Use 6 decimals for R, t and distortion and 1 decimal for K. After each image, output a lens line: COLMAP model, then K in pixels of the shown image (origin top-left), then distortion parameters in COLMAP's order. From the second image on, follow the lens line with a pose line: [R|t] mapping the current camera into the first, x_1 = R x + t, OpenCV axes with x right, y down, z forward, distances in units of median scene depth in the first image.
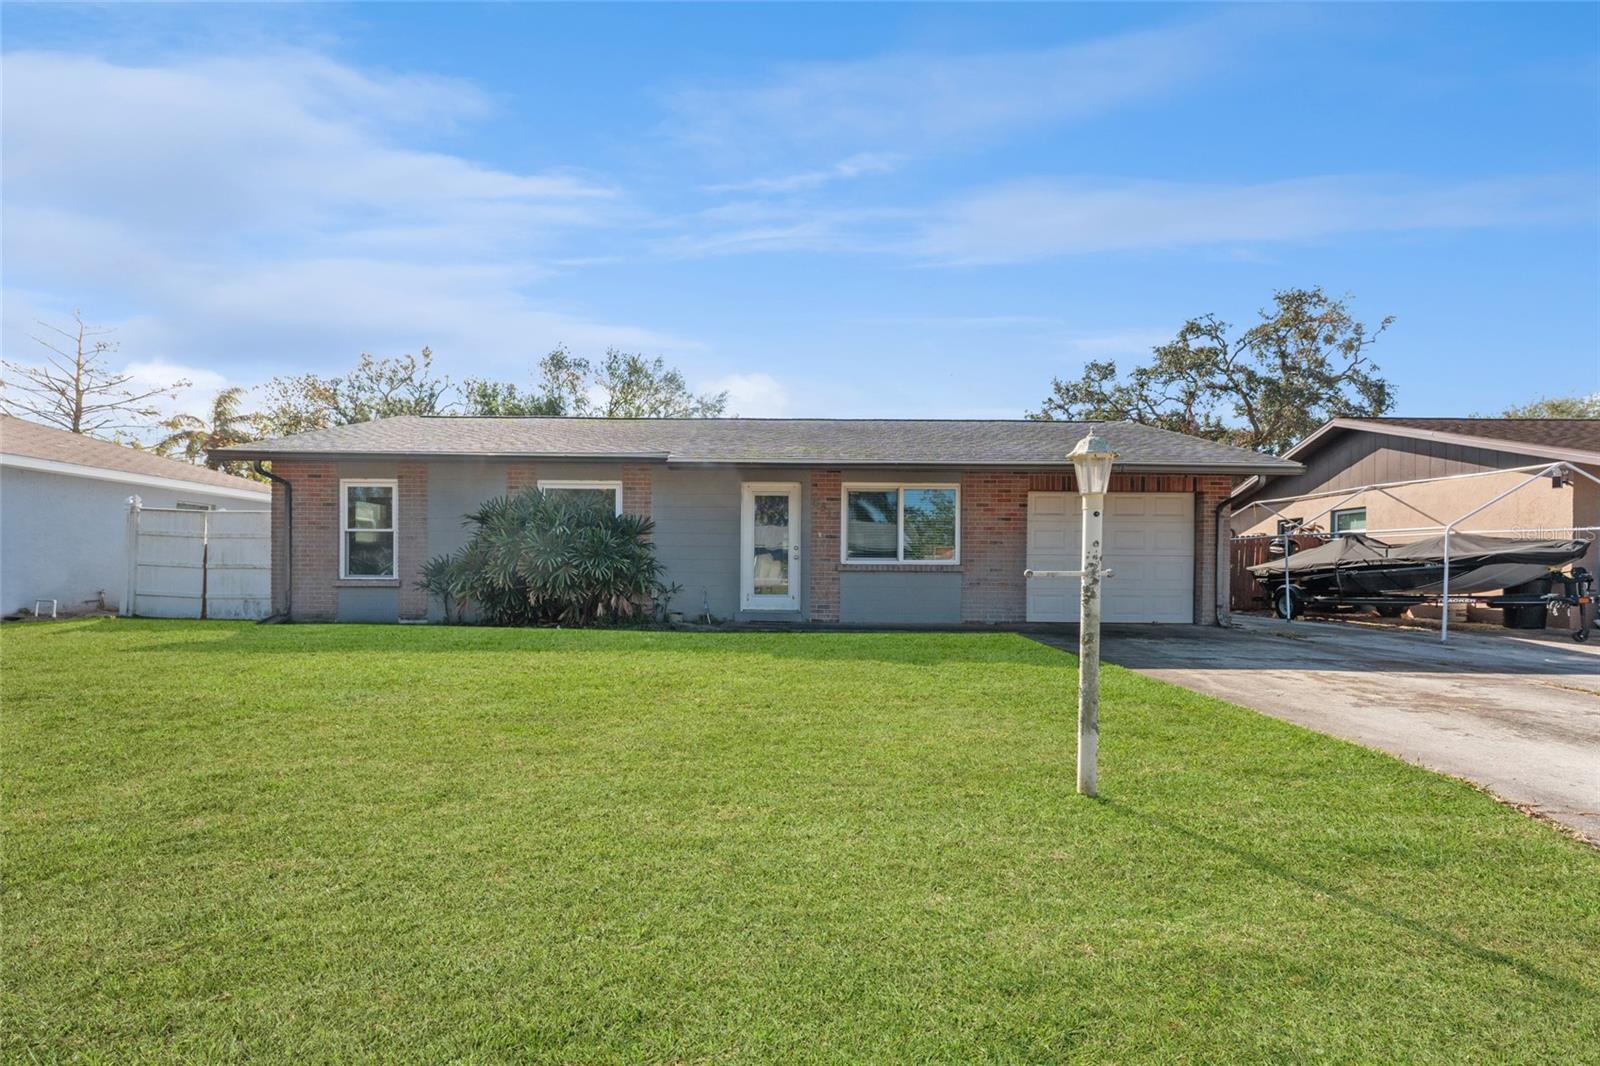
lens RADIAL K [[682.3, 0, 813.1], [0, 682.3, 582.0], [0, 0, 1]] dist [0.000082, -0.000310]
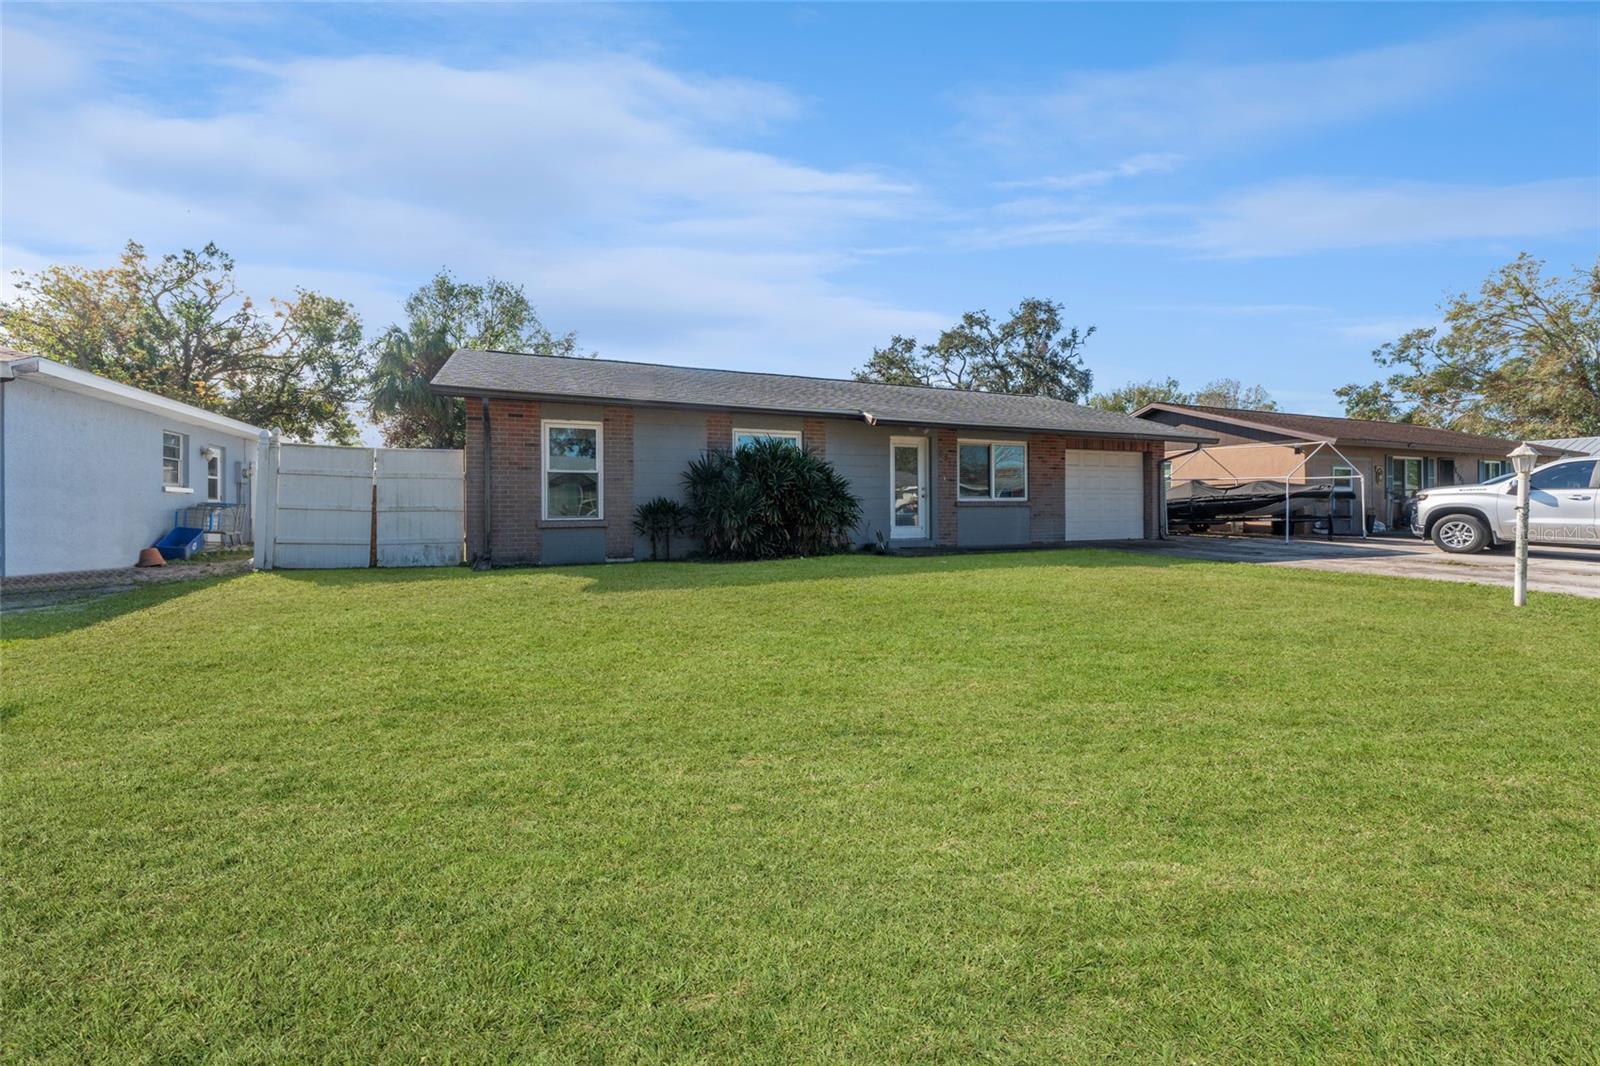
lens RADIAL K [[645.7, 0, 804.7], [0, 645.7, 514.9], [0, 0, 1]] dist [0.001812, 0.000359]
pose [[0.916119, -0.016638, 0.400561, -0.645248], [0.018446, 0.999830, -0.000658, -0.003993], [-0.400481, 0.007991, 0.916270, -0.012753]]
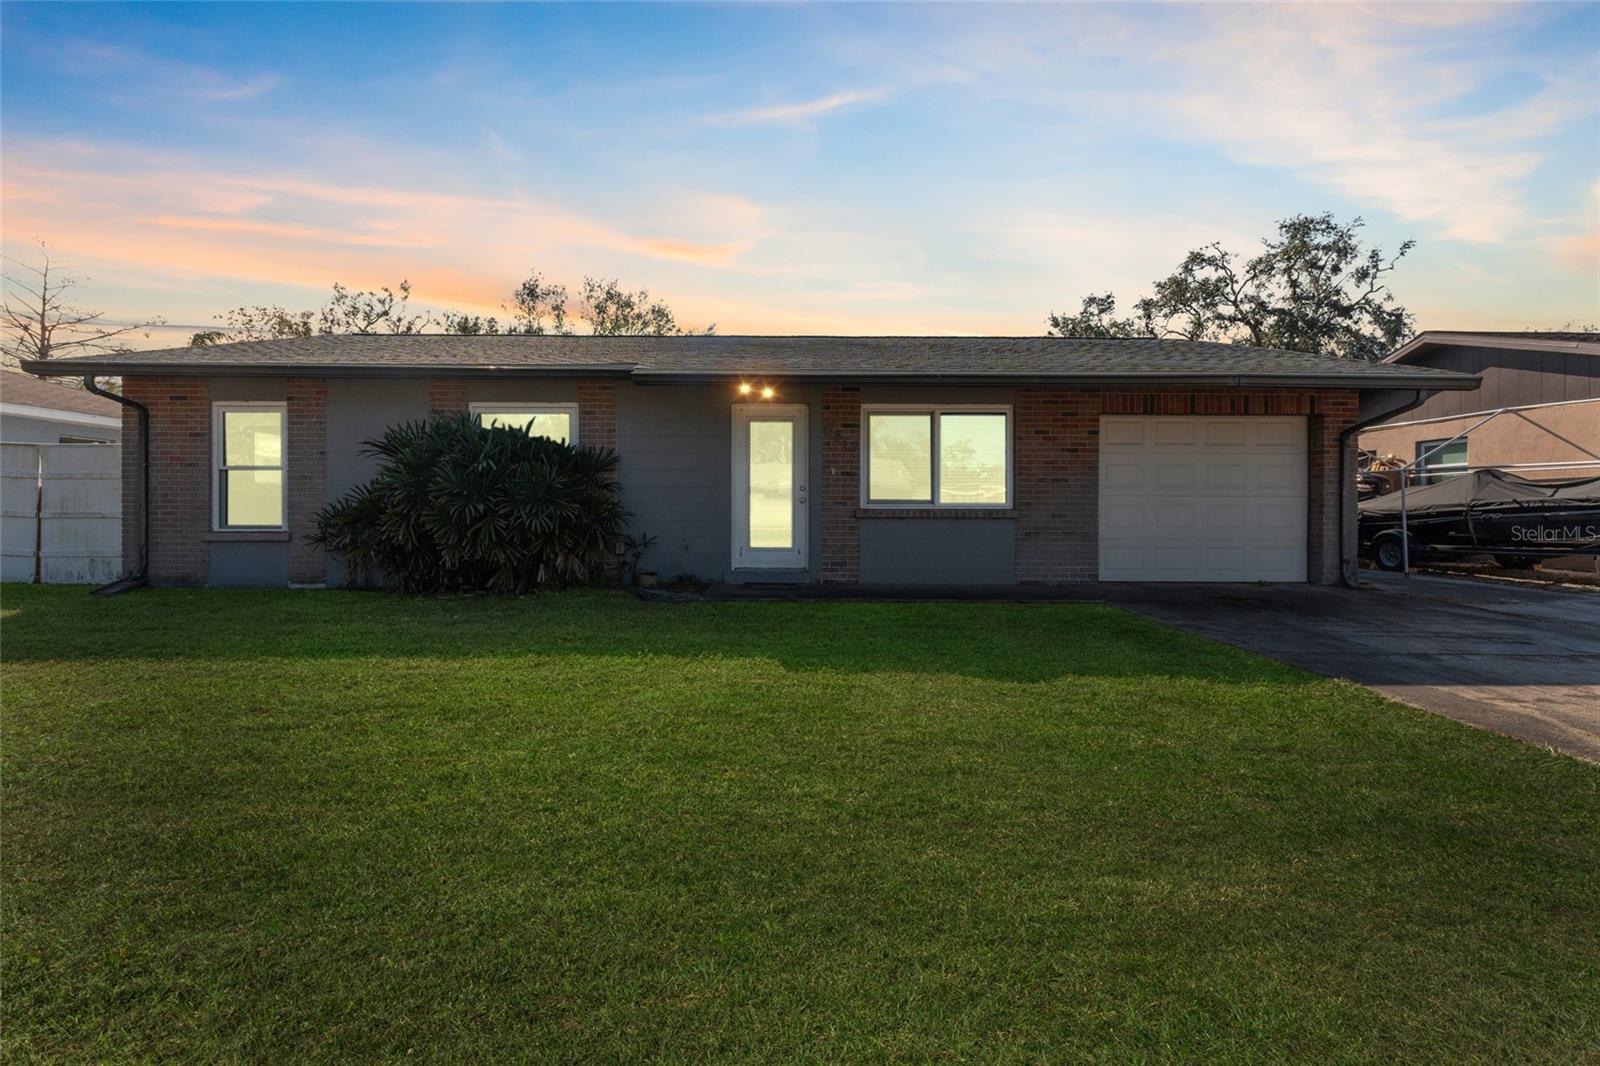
lens RADIAL K [[645.7, 0, 804.7], [0, 645.7, 514.9], [0, 0, 1]] dist [0.001812, 0.000359]
pose [[0.999966, -0.004501, 0.006839, -0.024901], [0.004536, 0.999977, -0.005025, -0.014287], [-0.006816, 0.005056, 0.999964, 0.235133]]
